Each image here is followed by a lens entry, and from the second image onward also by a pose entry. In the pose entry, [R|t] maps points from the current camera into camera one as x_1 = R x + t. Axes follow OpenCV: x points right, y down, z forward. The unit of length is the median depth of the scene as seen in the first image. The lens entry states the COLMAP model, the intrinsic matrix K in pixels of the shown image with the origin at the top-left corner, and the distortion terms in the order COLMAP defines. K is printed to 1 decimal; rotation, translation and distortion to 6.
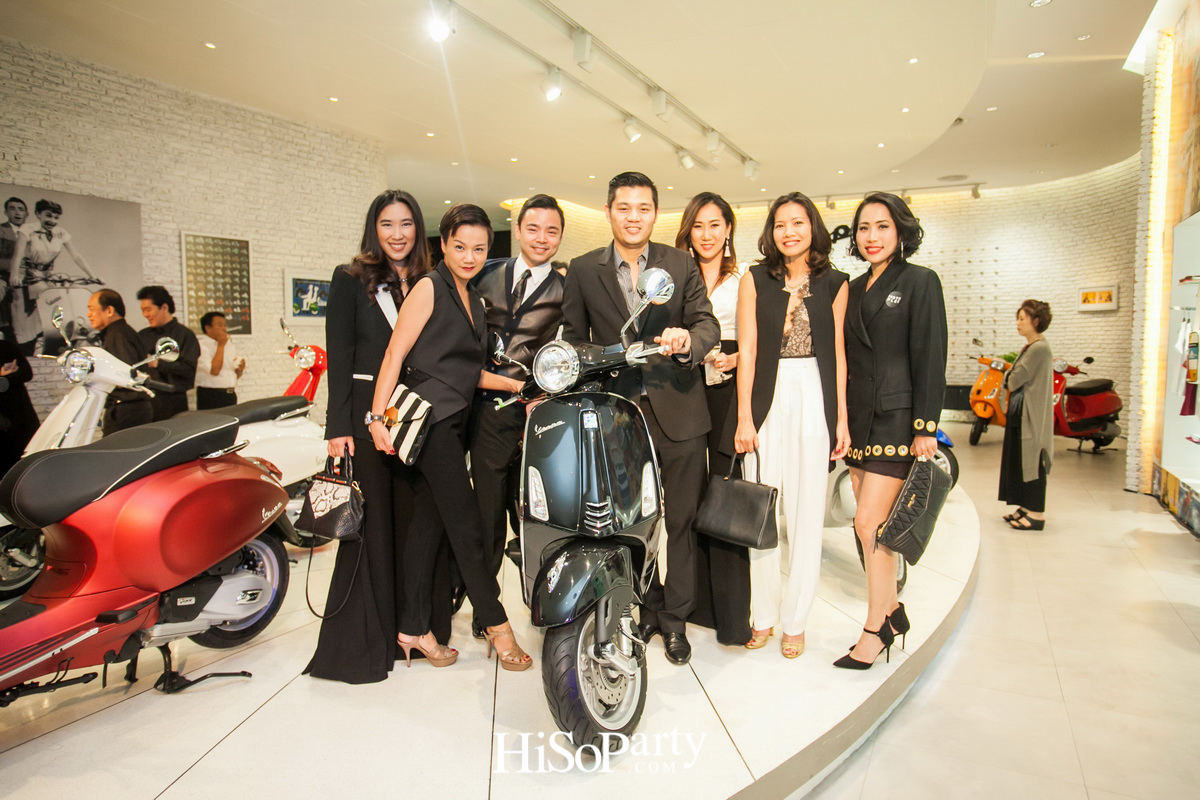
lens RADIAL K [[784.7, 0, 600.0], [0, 784.7, 400.0], [0, 0, 1]] dist [-0.060344, 0.067271]
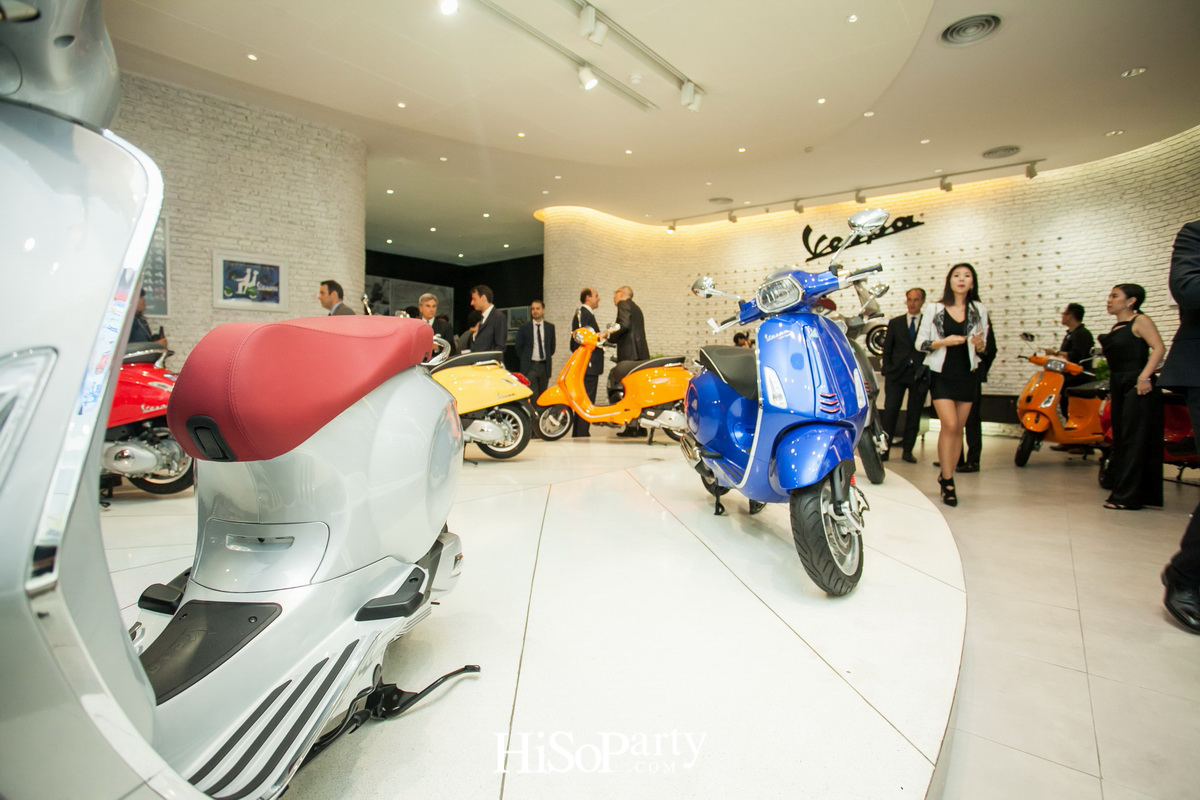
lens RADIAL K [[577.8, 0, 600.0], [0, 577.8, 400.0], [0, 0, 1]] dist [-0.069775, 0.024987]
pose [[0.974715, 0.026605, -0.221861, 0.222587], [-0.030905, 0.999395, -0.015928, 0.015549], [0.221303, 0.022382, 0.974948, 0.412079]]
